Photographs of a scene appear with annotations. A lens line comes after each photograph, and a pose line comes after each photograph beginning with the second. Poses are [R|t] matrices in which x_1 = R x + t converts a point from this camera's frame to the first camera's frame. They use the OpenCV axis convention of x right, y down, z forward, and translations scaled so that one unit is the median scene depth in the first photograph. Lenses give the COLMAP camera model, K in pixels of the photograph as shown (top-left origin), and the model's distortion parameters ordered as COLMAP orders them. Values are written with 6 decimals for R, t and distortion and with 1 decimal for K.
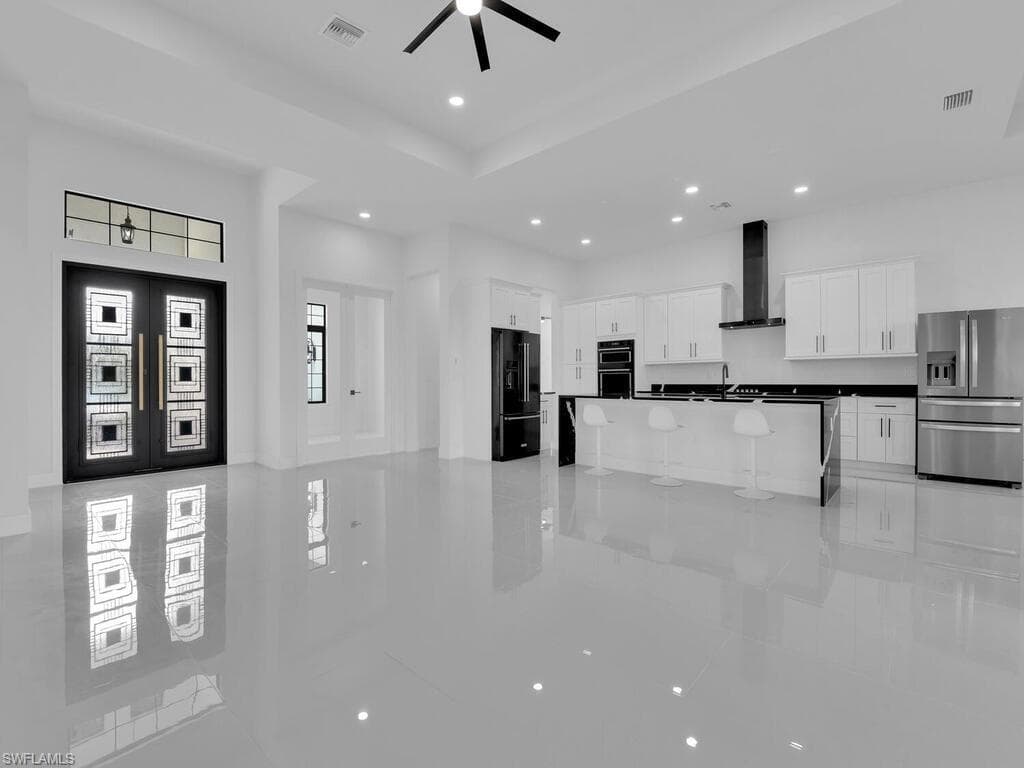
lens RADIAL K [[453.7, 0, 512.0], [0, 453.7, 384.0], [0, 0, 1]] dist [-0.000091, -0.026830]
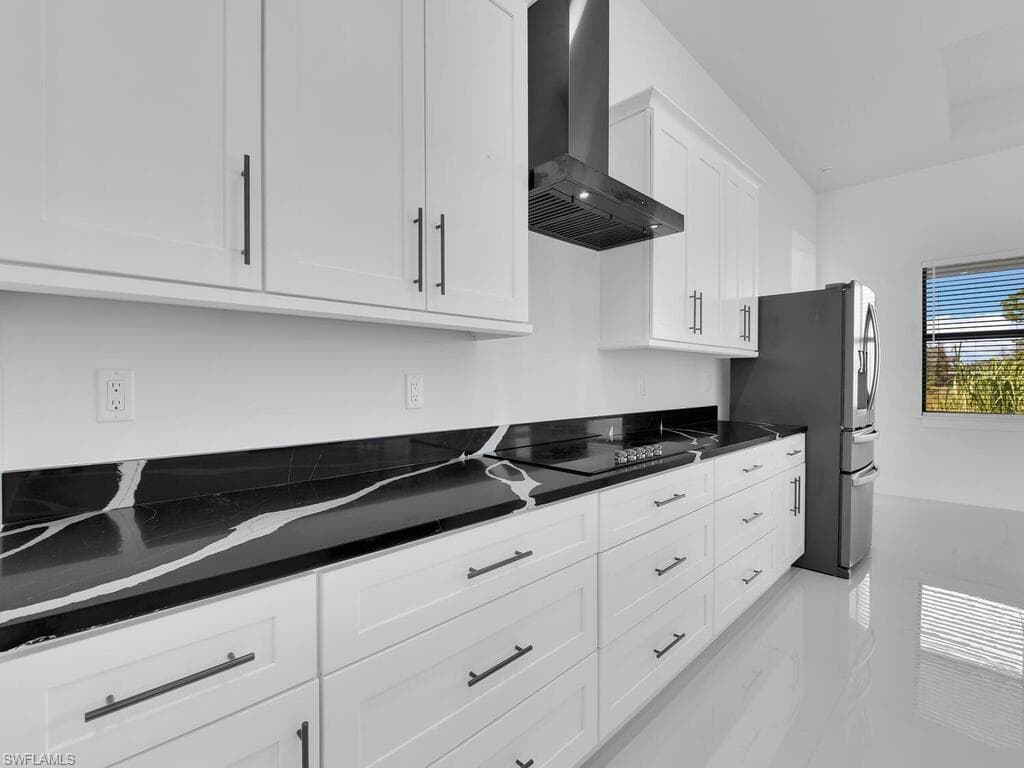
lens RADIAL K [[464.4, 0, 516.0], [0, 464.4, 379.8], [0, 0, 1]] dist [0.001990, -0.013946]
pose [[0.060286, 0.010102, 0.998130, 0.263294], [0.010935, 0.999882, -0.010781, -0.026815], [-0.998121, 0.011564, 0.060169, 1.137066]]
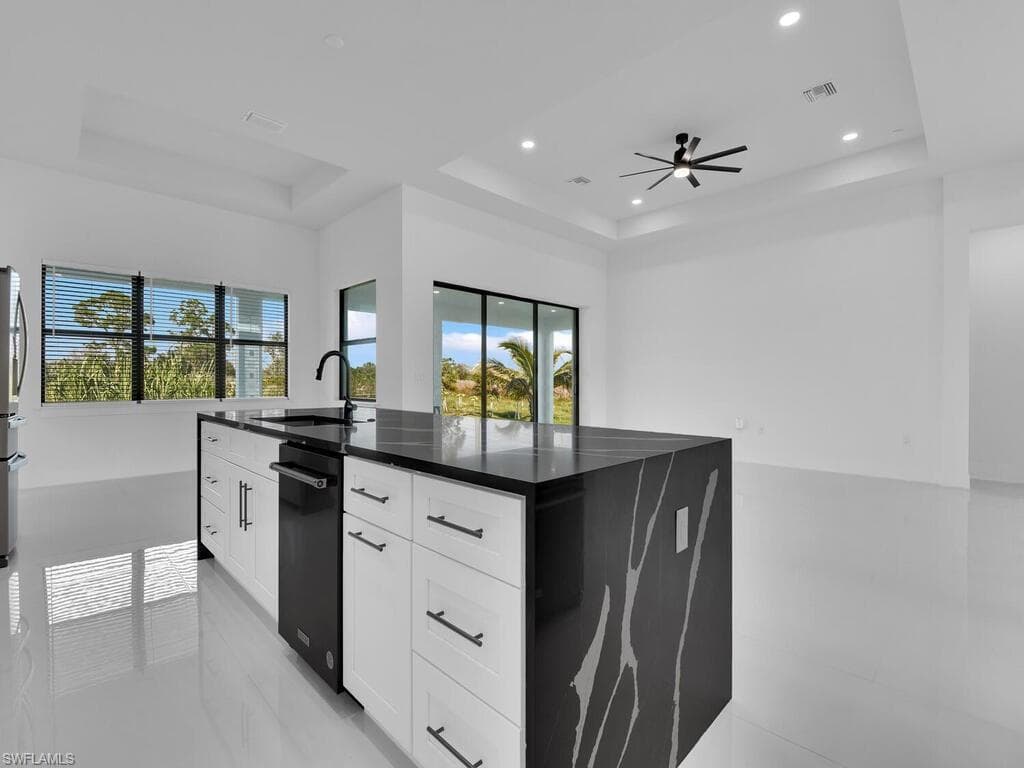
lens RADIAL K [[462.9, 0, 508.3], [0, 462.9, 378.8], [0, 0, 1]] dist [-0.019697, 0.000824]
pose [[-0.998851, 0.006802, 0.047441, 0.225719], [0.007086, 0.999958, 0.005838, -0.013769], [-0.047399, 0.006168, -0.998857, 1.259346]]
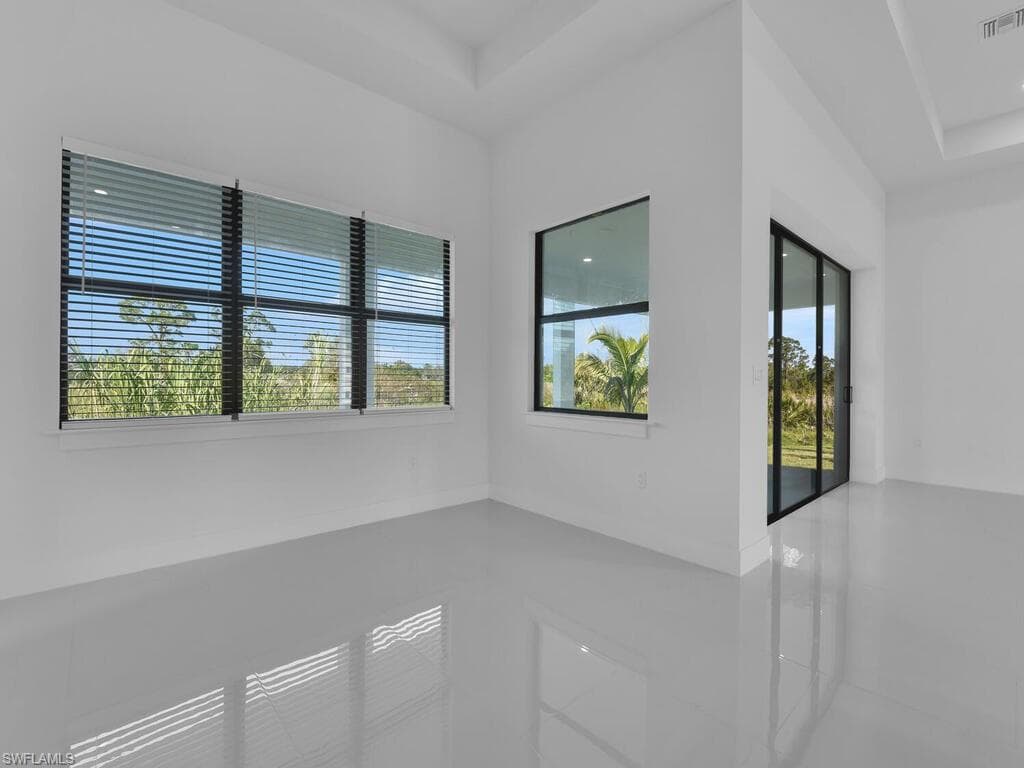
lens RADIAL K [[446.8, 0, 494.9], [0, 446.8, 379.6], [0, 0, 1]] dist [0.000417, -0.012133]
pose [[-0.994067, 0.002697, 0.108736, 0.675646], [0.003787, 0.999945, 0.009823, -0.012379], [-0.108703, 0.010177, -0.994022, 0.832041]]
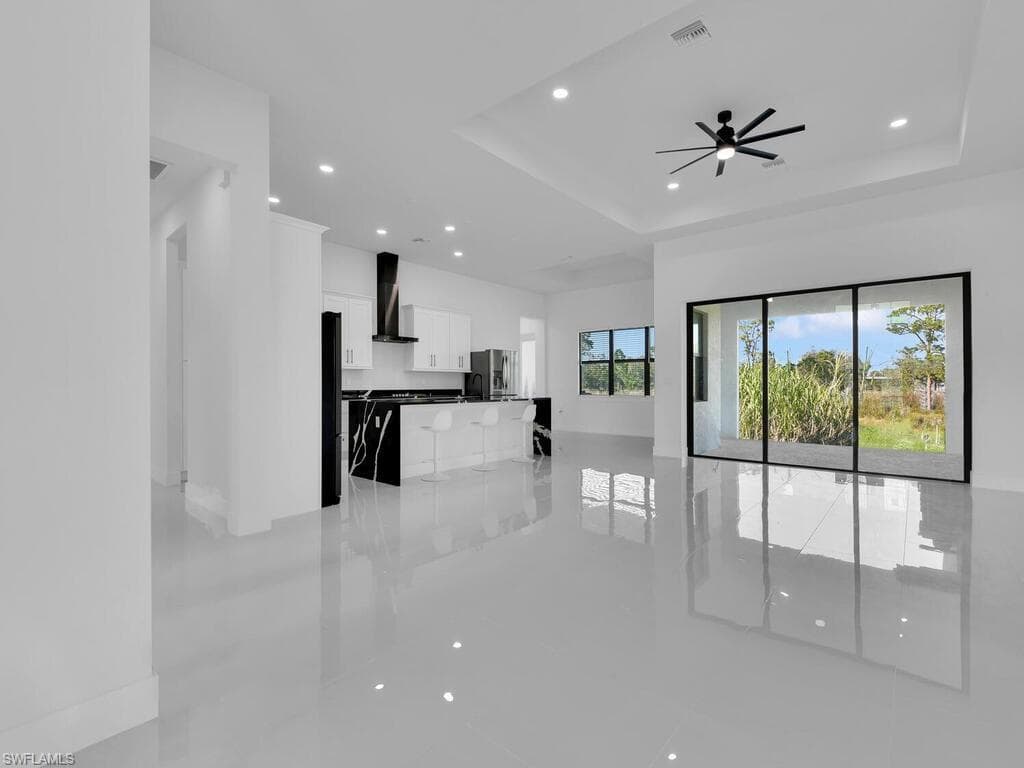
lens RADIAL K [[464.4, 0, 516.0], [0, 464.4, 379.8], [0, 0, 1]] dist [0.001990, -0.013946]
pose [[-0.031140, 0.016542, 0.999378, -0.765274], [0.011001, 0.999808, -0.016206, -0.002840], [-0.999454, 0.010490, -0.031316, 0.787827]]
